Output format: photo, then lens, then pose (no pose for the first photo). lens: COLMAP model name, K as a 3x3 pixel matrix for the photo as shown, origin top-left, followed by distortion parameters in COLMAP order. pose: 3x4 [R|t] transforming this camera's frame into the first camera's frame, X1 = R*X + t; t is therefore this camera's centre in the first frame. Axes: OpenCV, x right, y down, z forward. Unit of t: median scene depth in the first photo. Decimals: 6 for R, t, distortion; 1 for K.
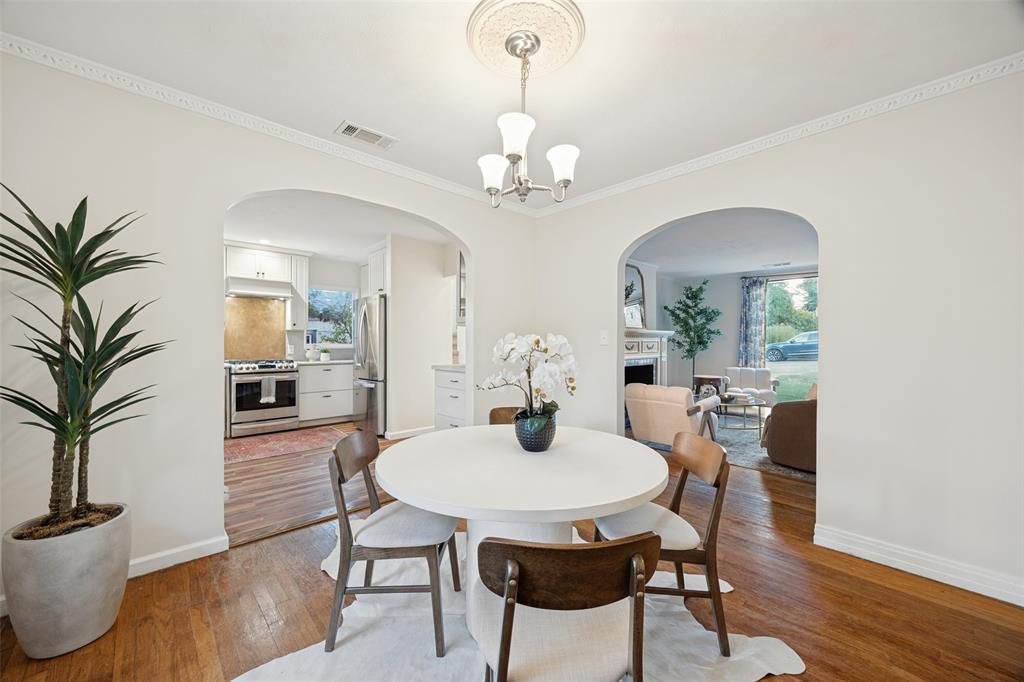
lens RADIAL K [[397.9, 0, 509.4], [0, 397.9, 343.9], [0, 0, 1]] dist [-0.001148, 0.000919]
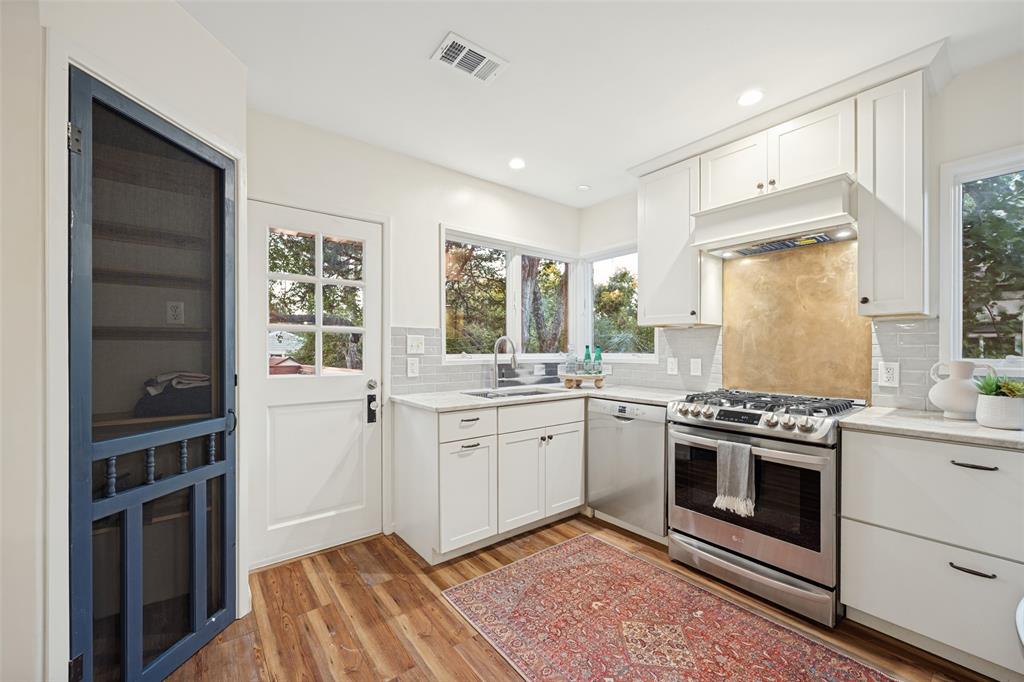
lens RADIAL K [[397.9, 0, 512.4], [0, 397.9, 350.1], [0, 0, 1]] dist [-0.001148, 0.000919]
pose [[-0.062719, -0.000523, -0.998031, -0.198478], [-0.007127, 0.999975, -0.000076, -0.004908], [0.998006, 0.007108, -0.062721, 0.755029]]
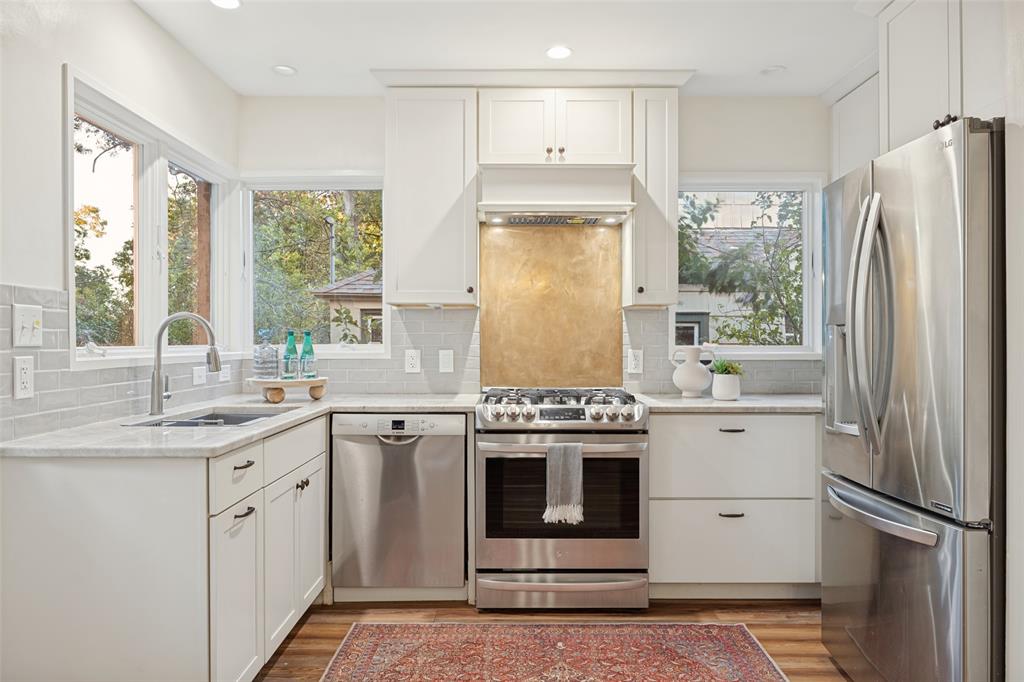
lens RADIAL K [[679.4, 0, 510.4], [0, 679.4, 337.7], [0, 0, 1]] dist [-0.000889, -0.000184]
pose [[0.738185, -0.005438, -0.674576, -0.237018], [-0.001731, 0.999949, -0.009955, -0.001064], [0.674596, 0.008516, 0.738138, 0.510371]]
